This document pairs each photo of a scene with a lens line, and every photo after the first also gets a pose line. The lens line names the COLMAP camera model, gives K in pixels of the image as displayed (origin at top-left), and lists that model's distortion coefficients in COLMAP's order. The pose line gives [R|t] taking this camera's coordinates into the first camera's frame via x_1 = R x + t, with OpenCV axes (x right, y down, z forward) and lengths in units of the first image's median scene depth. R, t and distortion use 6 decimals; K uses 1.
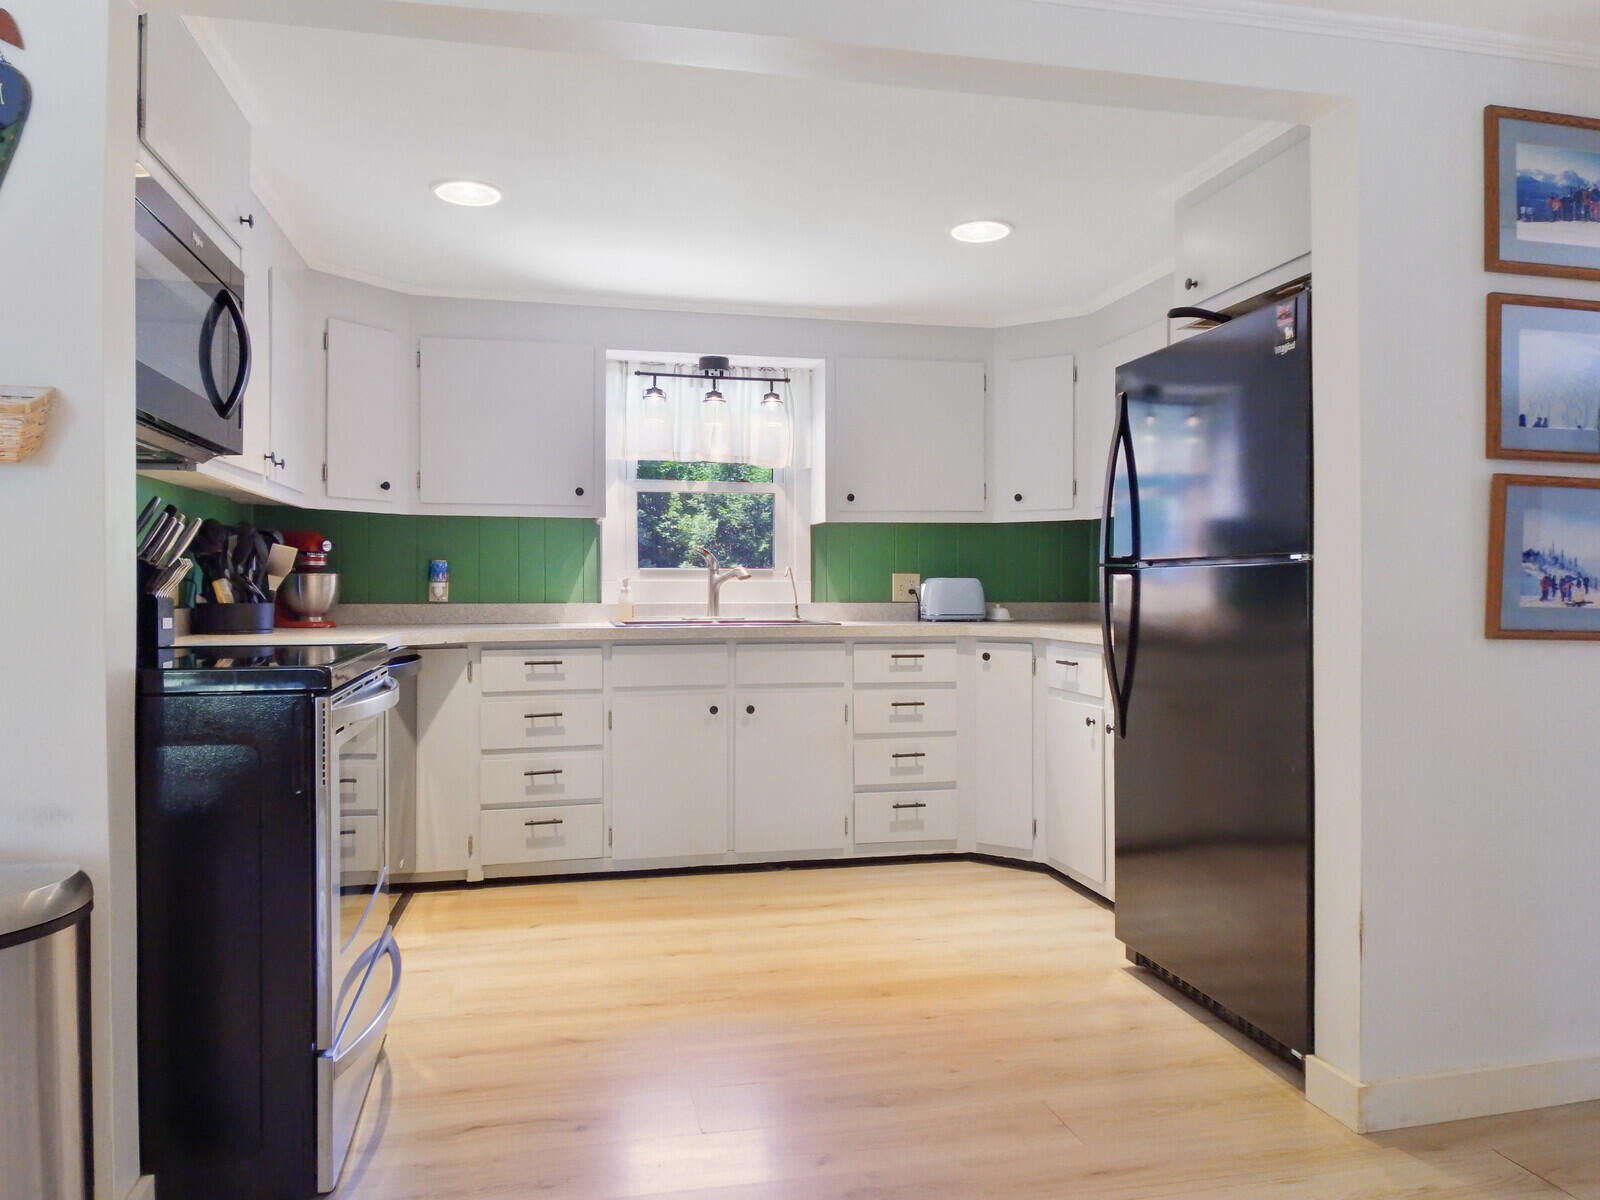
lens RADIAL K [[1132.1, 0, 803.5], [0, 1132.1, 599.4], [0, 0, 1]] dist [0.075100, -0.002152]
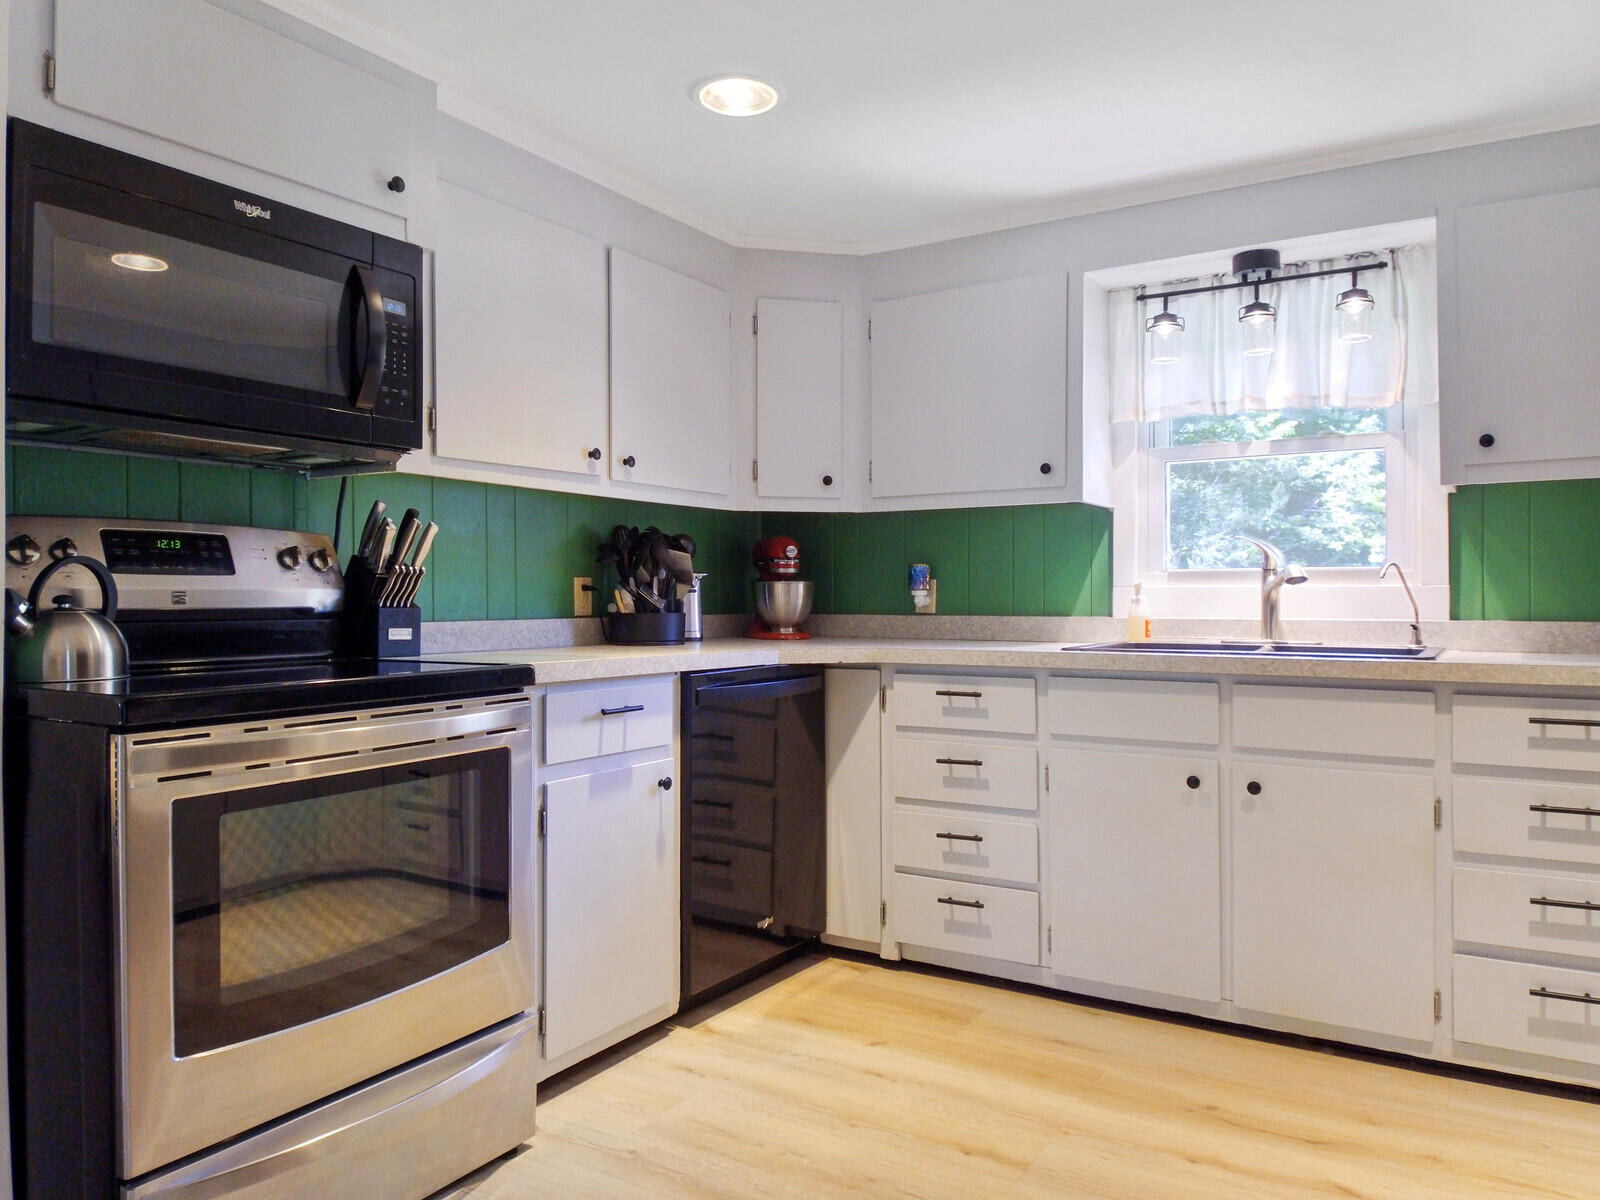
lens RADIAL K [[1121.6, 0, 796.8], [0, 1121.6, 601.3], [0, 0, 1]] dist [0.027736, -0.035444]
pose [[0.712259, 0.002604, -0.701912, 0.209833], [-0.006100, 0.999978, -0.002481, -0.004082], [0.701890, 0.006049, 0.712259, 0.360688]]
